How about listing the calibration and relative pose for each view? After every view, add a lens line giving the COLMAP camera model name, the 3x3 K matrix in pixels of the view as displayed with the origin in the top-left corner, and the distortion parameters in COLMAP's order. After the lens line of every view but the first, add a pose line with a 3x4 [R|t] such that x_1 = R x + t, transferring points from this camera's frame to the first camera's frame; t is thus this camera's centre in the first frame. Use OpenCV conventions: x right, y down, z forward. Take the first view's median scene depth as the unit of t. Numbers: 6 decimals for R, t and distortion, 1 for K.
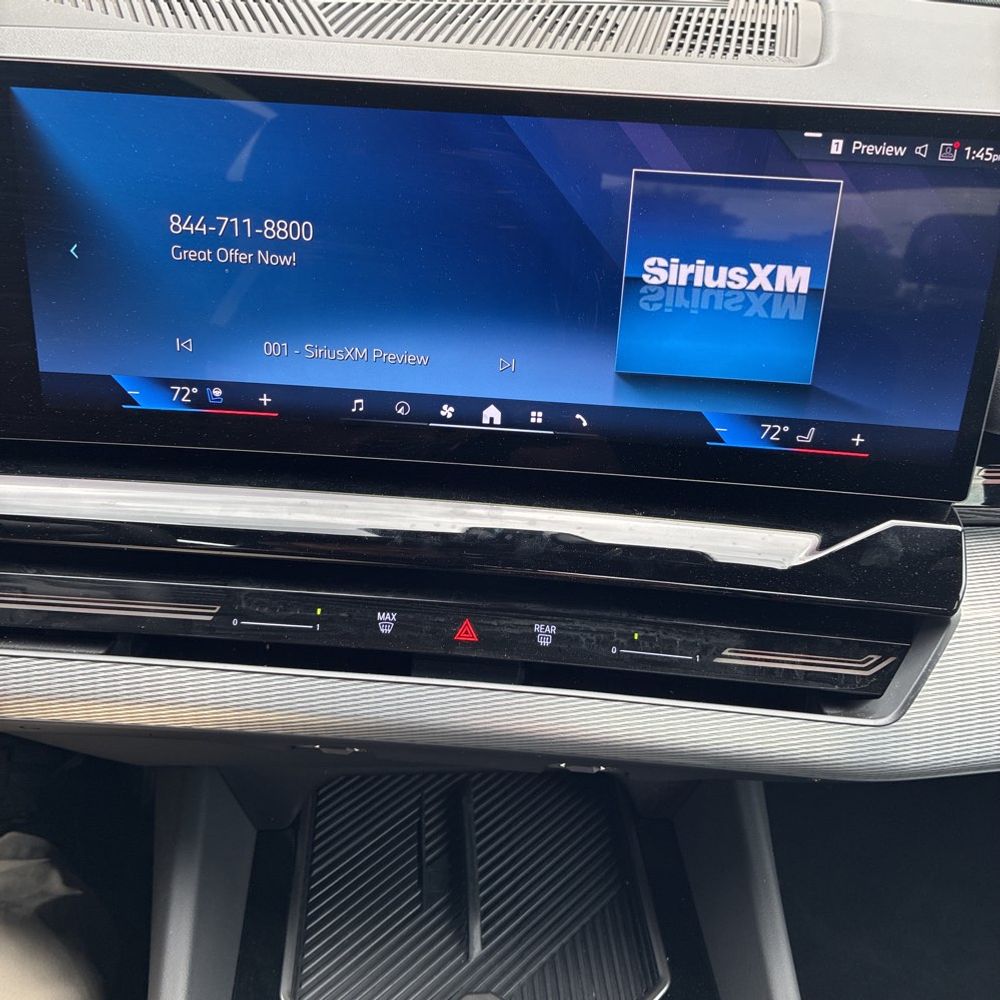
lens RADIAL K [[1014.3, 0, 502.1], [0, 1014.3, 492.1], [0, 0, 1]] dist [0.025344, 0.000000]
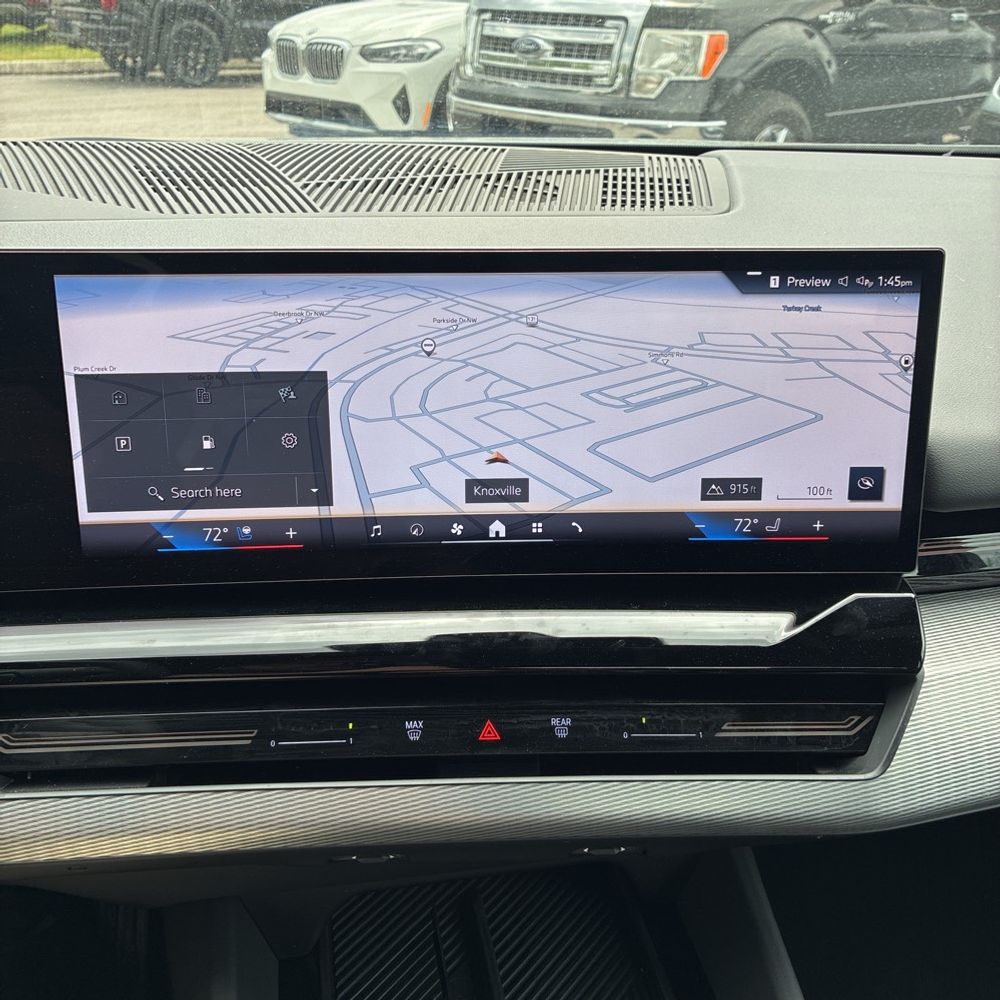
lens RADIAL K [[1014.3, 0, 494.6], [0, 1014.3, 496.5], [0, 0, 1]] dist [0.025344, 0.000000]
pose [[0.992949, -0.078240, 0.089056, -0.107264], [0.088304, 0.989394, -0.115332, 0.015386], [-0.079087, 0.122383, 0.989327, -0.104822]]
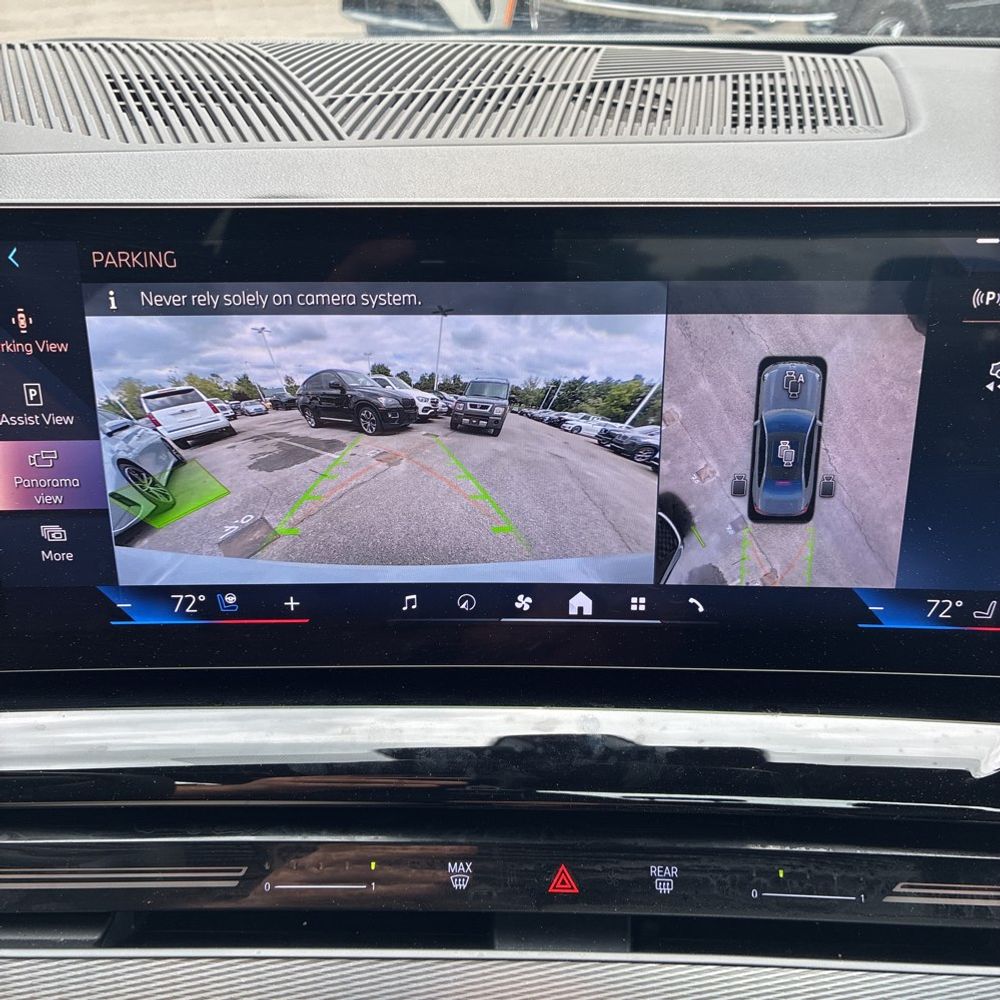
lens RADIAL K [[1014.3, 0, 495.8], [0, 1014.3, 492.1], [0, 0, 1]] dist [0.025344, 0.000000]
pose [[0.998042, -0.061373, 0.012032, -0.078701], [0.061812, 0.997275, -0.040283, -0.133131], [-0.009527, 0.040948, 0.999116, 0.205622]]
